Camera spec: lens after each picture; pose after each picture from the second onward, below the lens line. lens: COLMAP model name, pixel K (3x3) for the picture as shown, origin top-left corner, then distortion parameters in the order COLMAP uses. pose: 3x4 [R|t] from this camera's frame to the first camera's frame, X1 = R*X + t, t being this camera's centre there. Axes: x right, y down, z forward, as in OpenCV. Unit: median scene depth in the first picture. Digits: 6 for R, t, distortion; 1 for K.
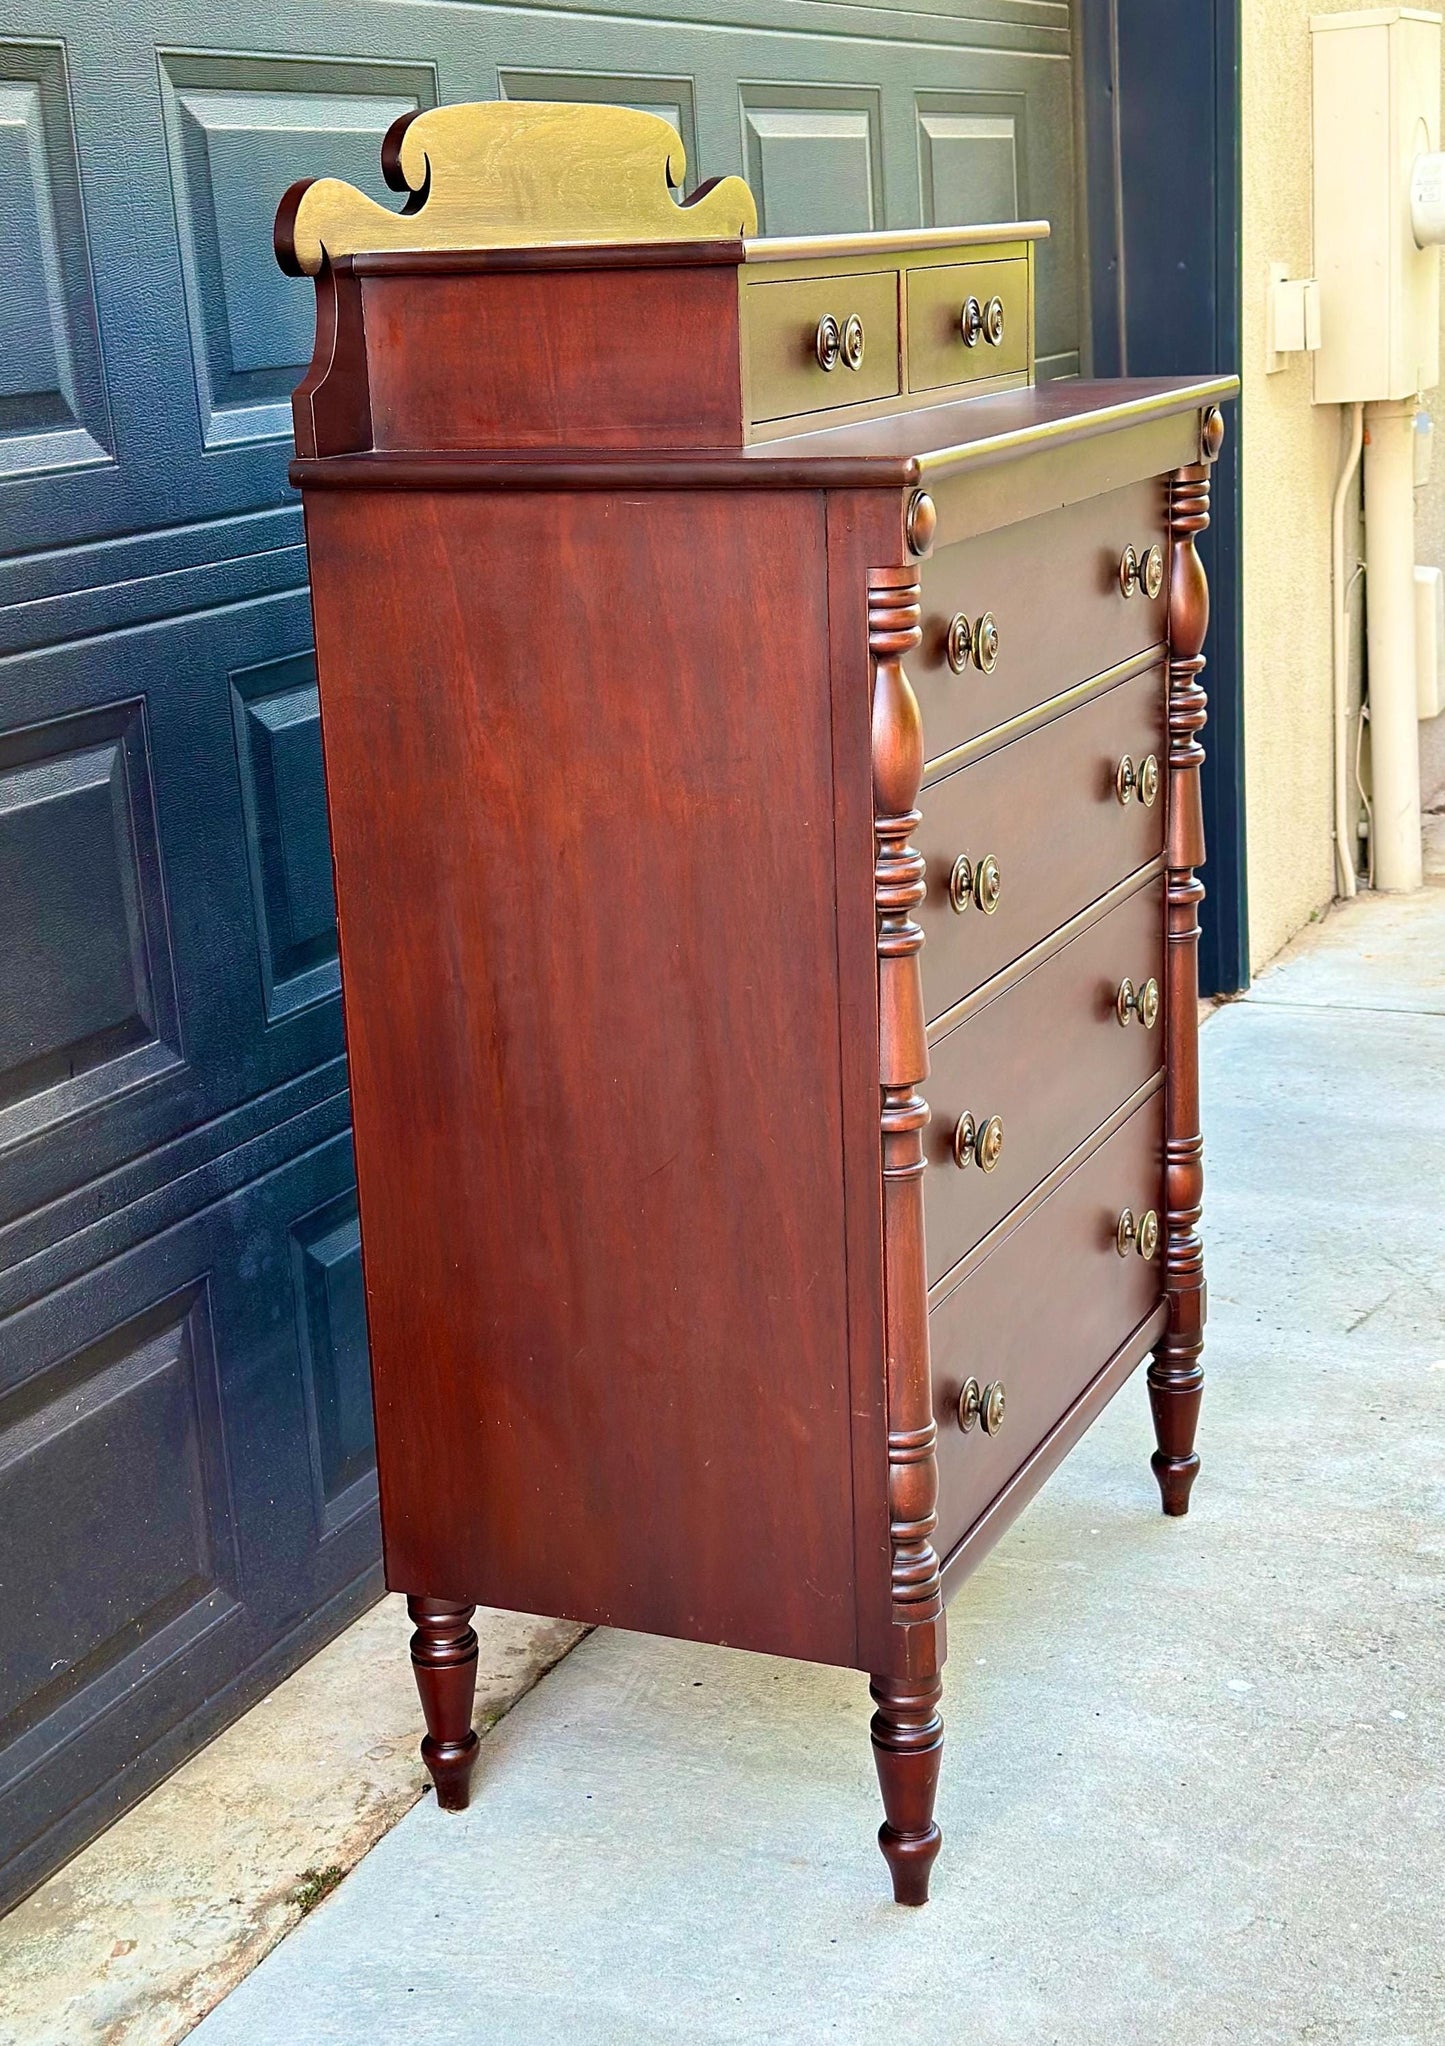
lens RADIAL K [[3013.0, 0, 751.5], [0, 3013.0, 1046.7], [0, 0, 1]] dist [0.153232, 0.000000]
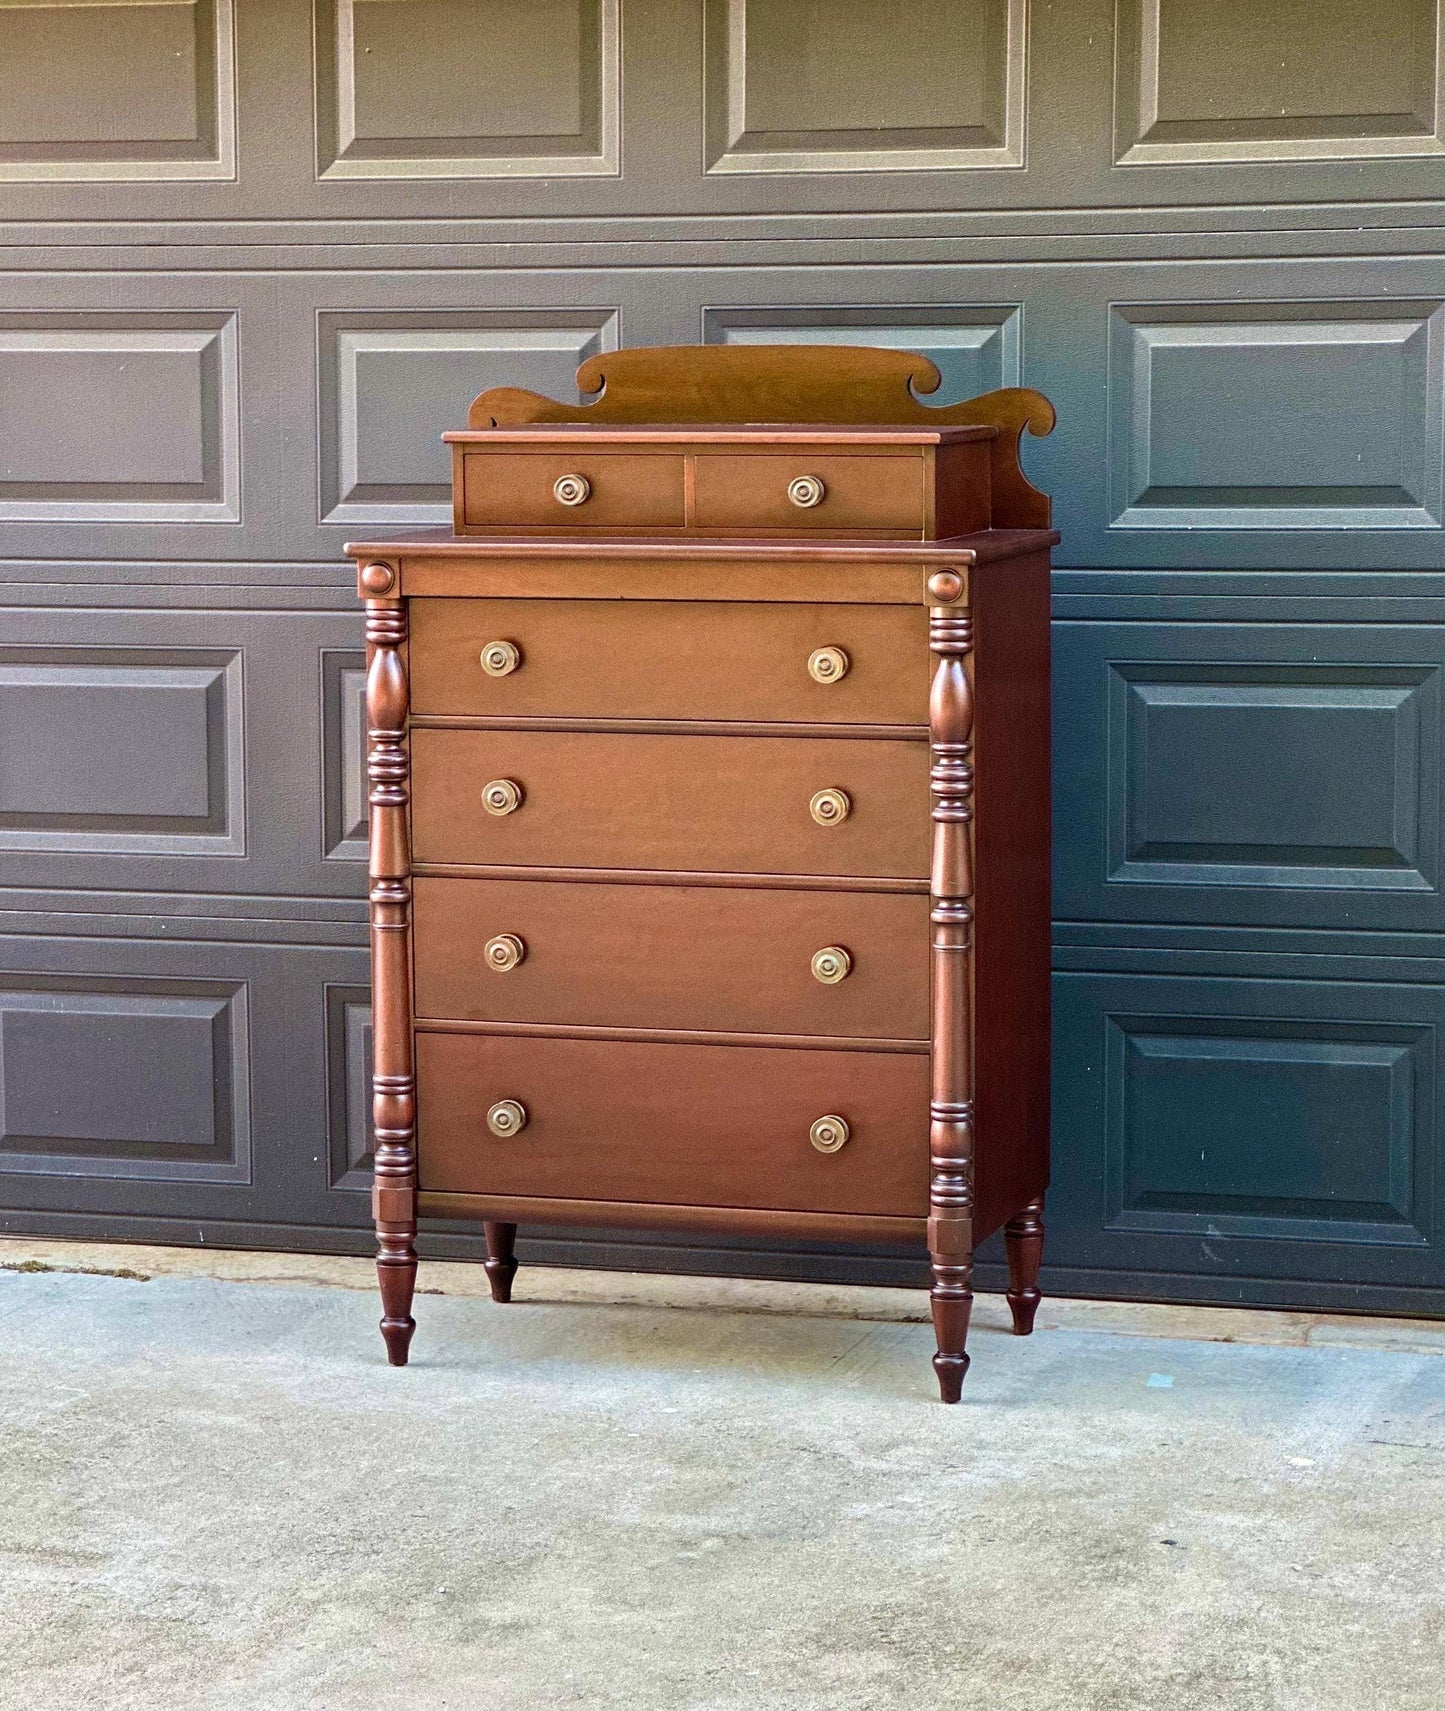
lens RADIAL K [[4840.5, 0, 669.8], [0, 4840.5, 881.0], [0, 0, 1]] dist [0.255245, 0.000000]
pose [[0.088520, 0.159658, -0.983196, 2.596142], [-0.257901, 0.957085, 0.132198, -0.368279], [0.962108, 0.241865, 0.125897, 0.696113]]
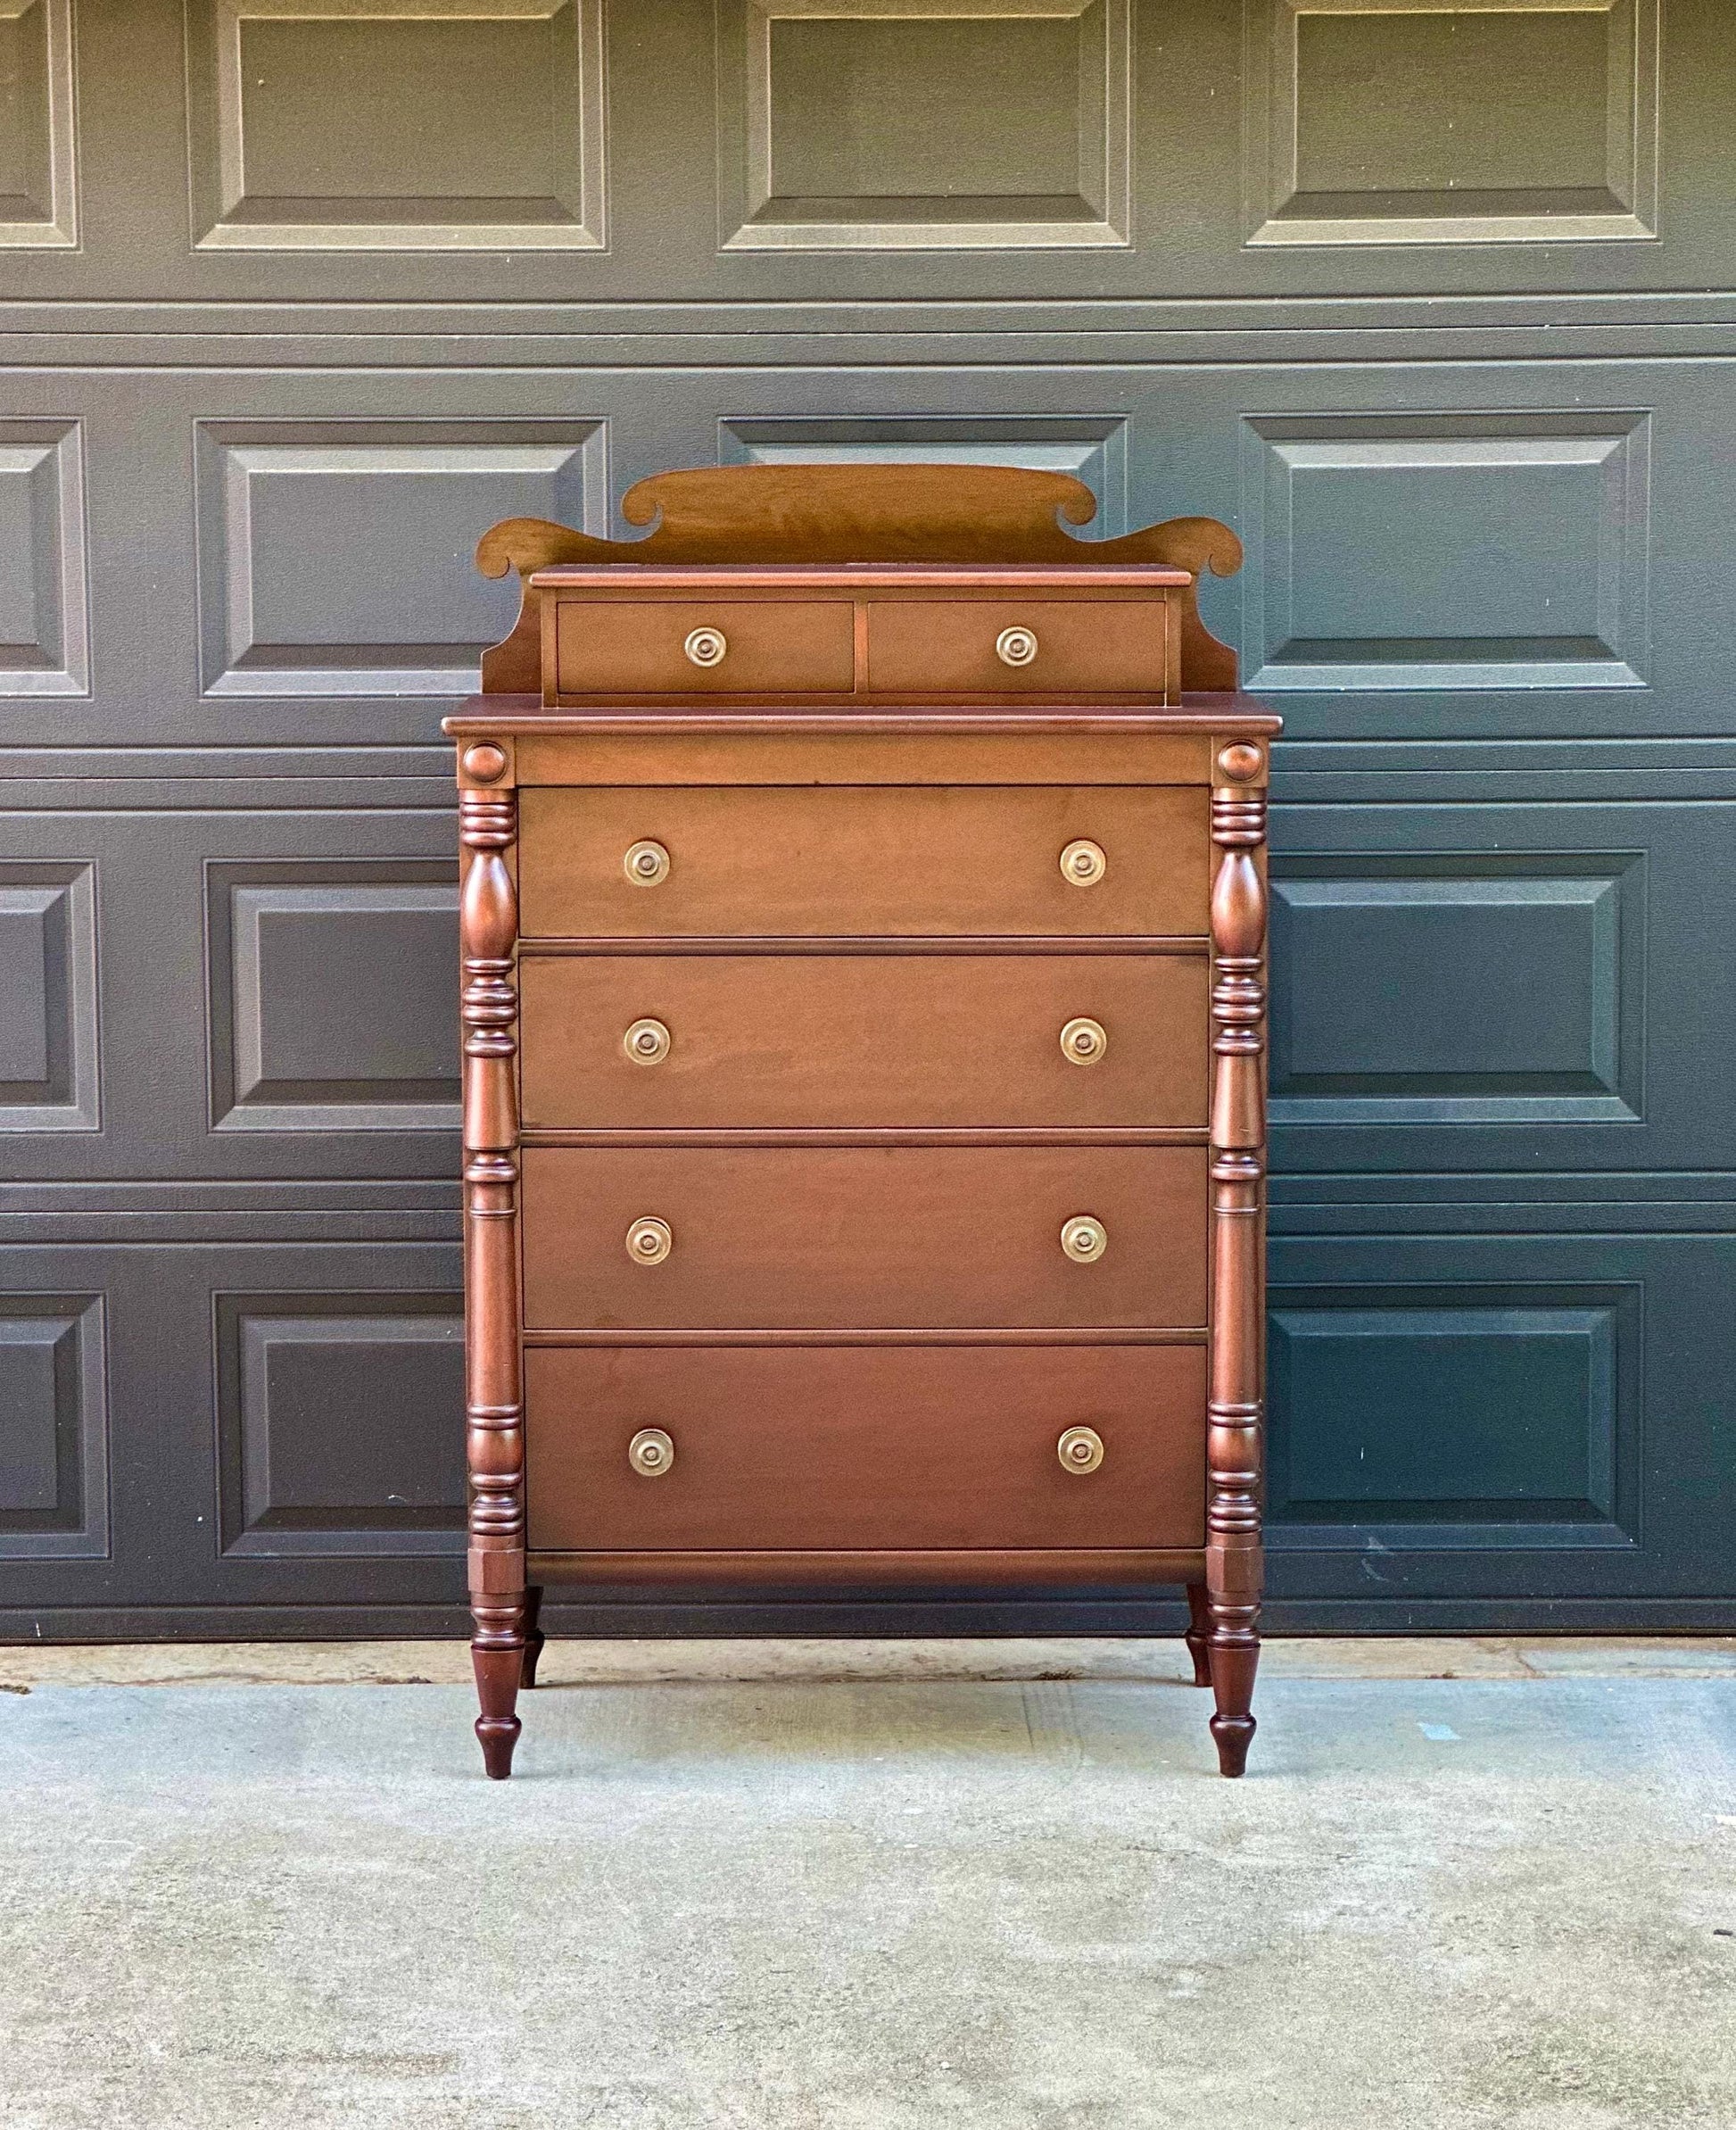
lens RADIAL K [[5843.6, 0, 895.3], [0, 5843.6, 1105.3], [0, 0, 1]] dist [0.185385, 0.000000]
pose [[0.396273, 0.148311, -0.906075, 2.295884], [-0.253077, 0.966280, 0.047483, -0.164687], [0.882564, 0.210490, 0.420445, 0.004266]]
